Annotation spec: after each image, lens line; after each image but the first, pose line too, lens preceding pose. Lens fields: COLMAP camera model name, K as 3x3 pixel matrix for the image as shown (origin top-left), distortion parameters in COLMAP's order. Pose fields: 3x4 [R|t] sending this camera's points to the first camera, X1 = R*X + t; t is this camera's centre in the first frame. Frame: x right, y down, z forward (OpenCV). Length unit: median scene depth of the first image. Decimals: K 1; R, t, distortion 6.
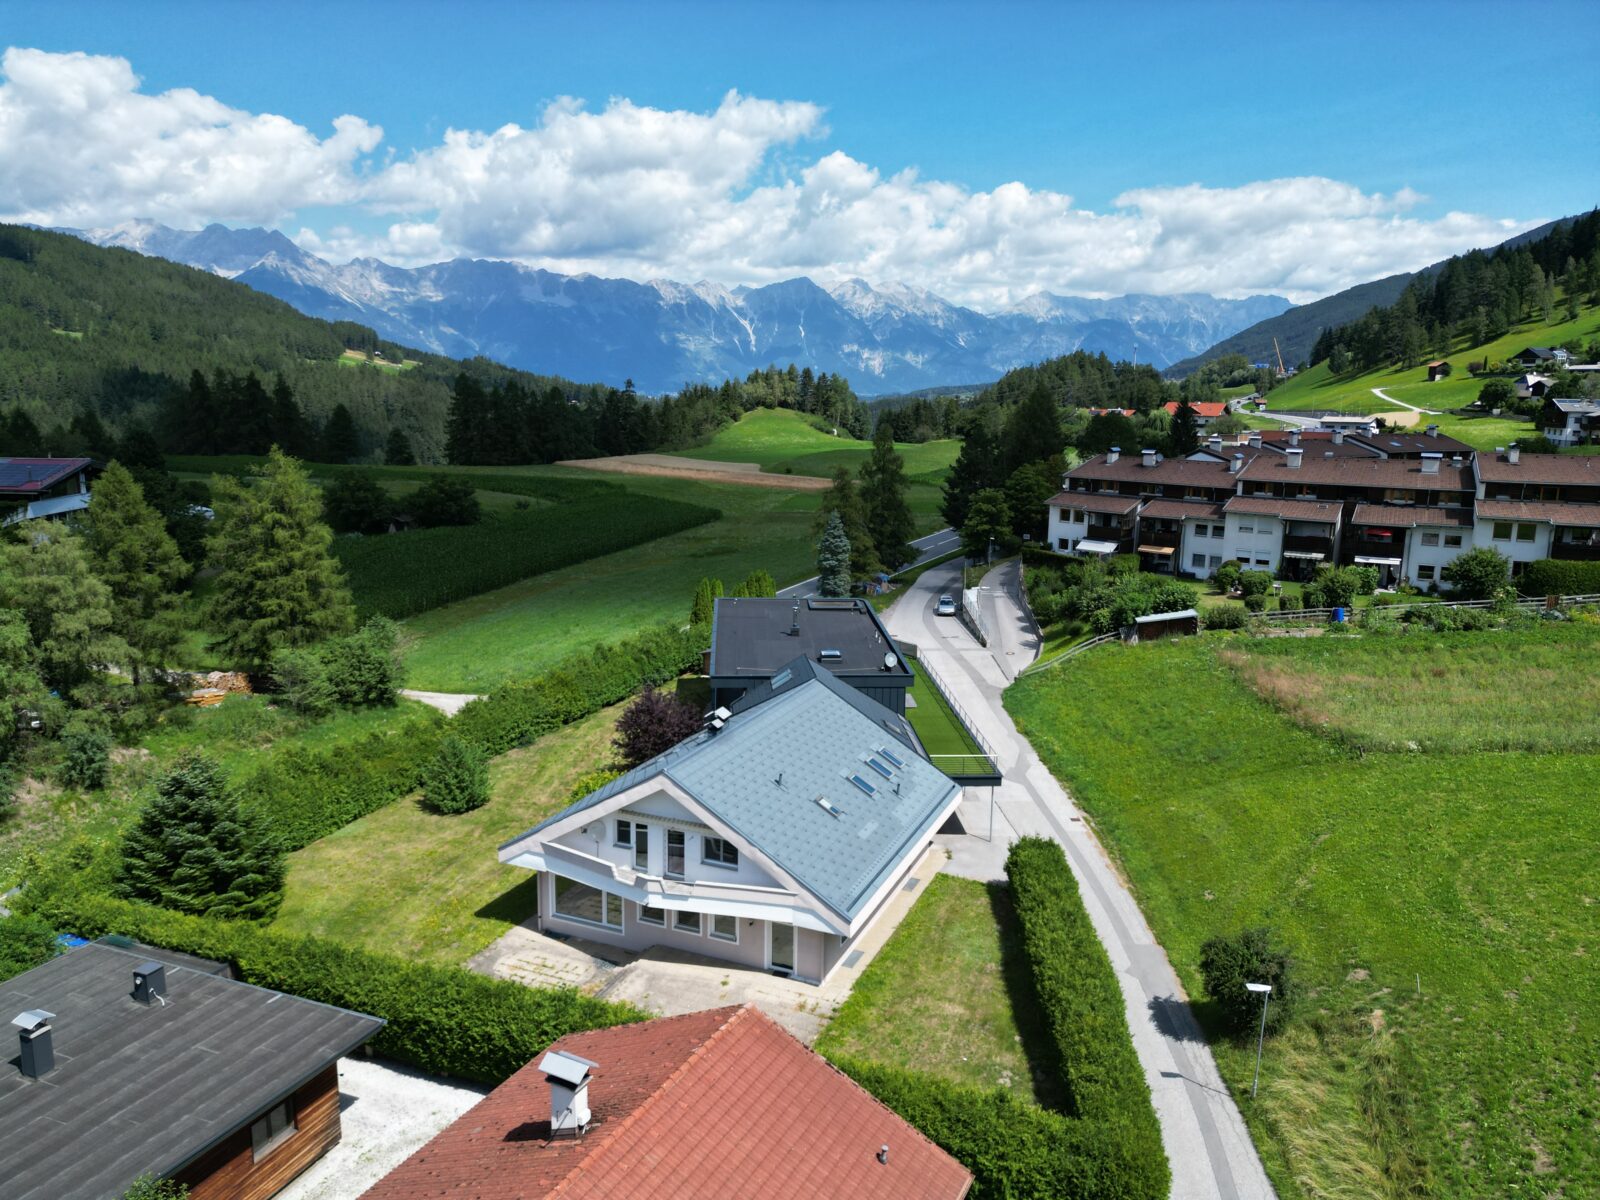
lens RADIAL K [[1128.2, 0, 803.9], [0, 1128.2, 597.6], [0, 0, 1]] dist [0.058441, -0.050103]
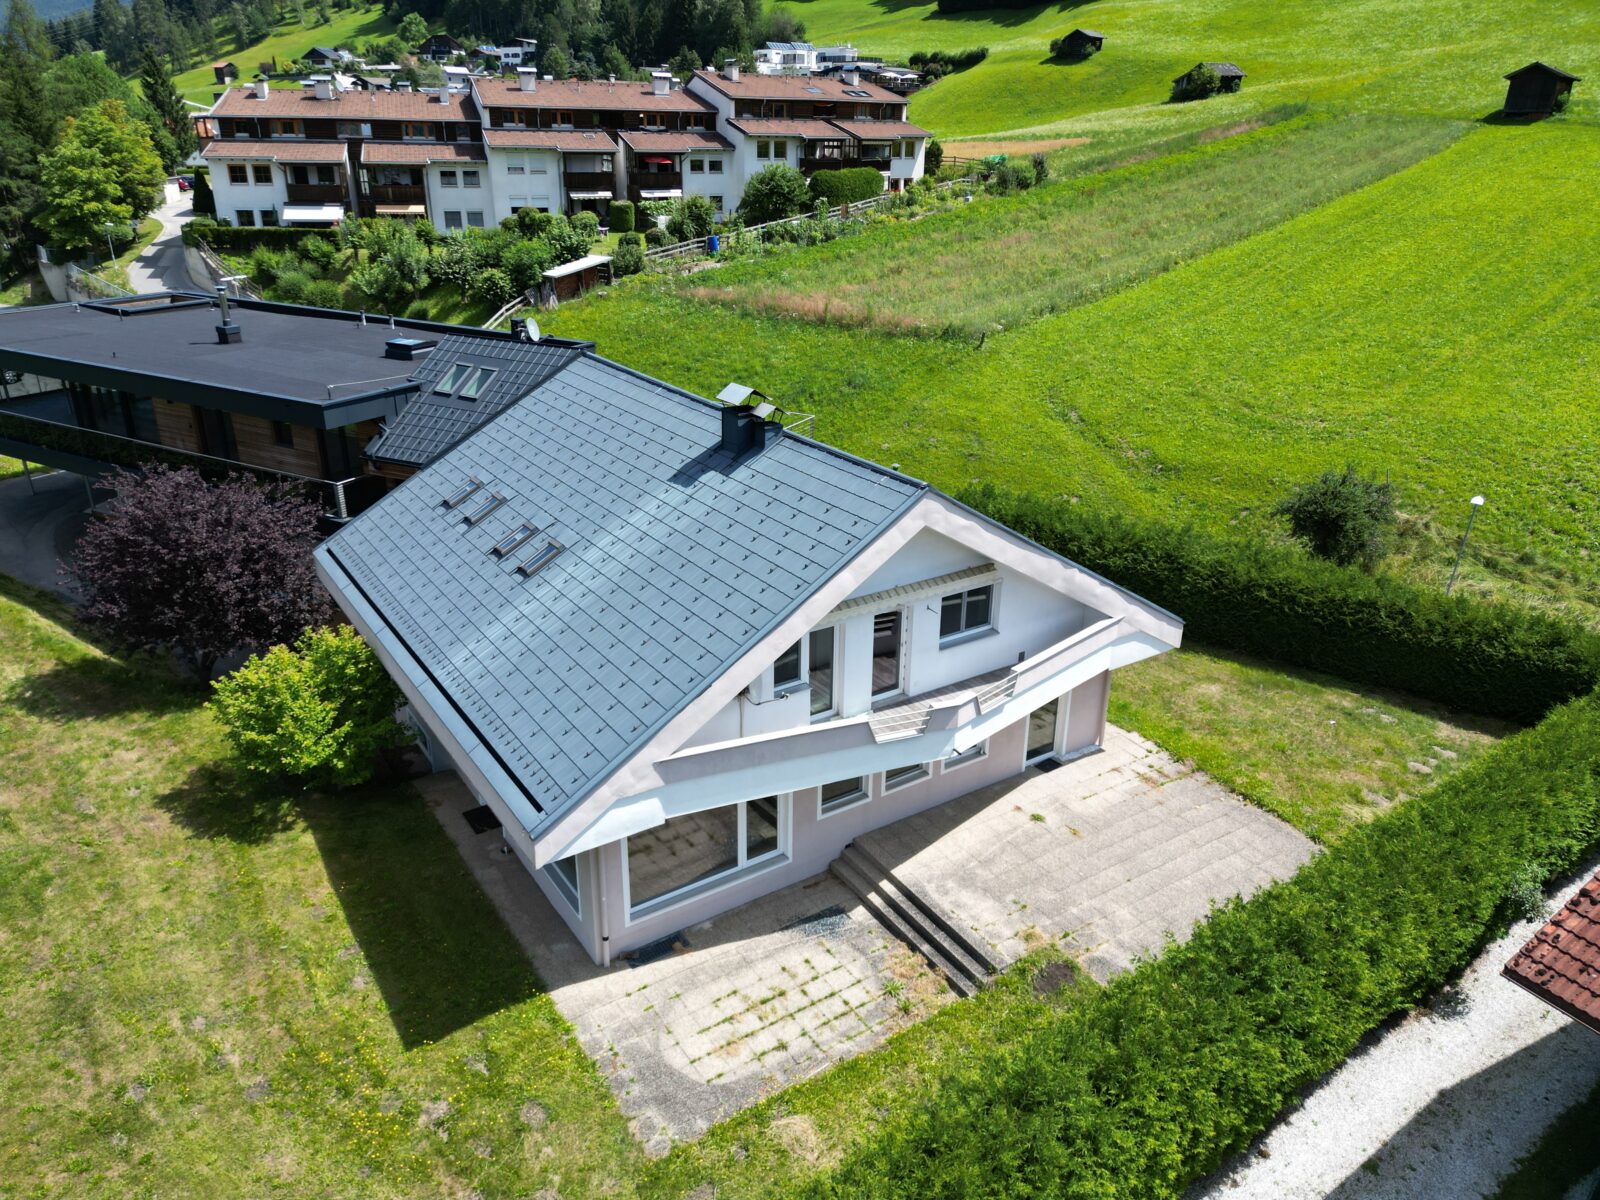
lens RADIAL K [[1128.2, 0, 803.9], [0, 1128.2, 597.6], [0, 0, 1]] dist [0.058441, -0.050103]
pose [[0.543153, -0.327956, 0.772936, -0.243890], [0.154521, 0.943883, 0.291904, 0.024440], [-0.825293, -0.039114, 0.563349, 0.358649]]
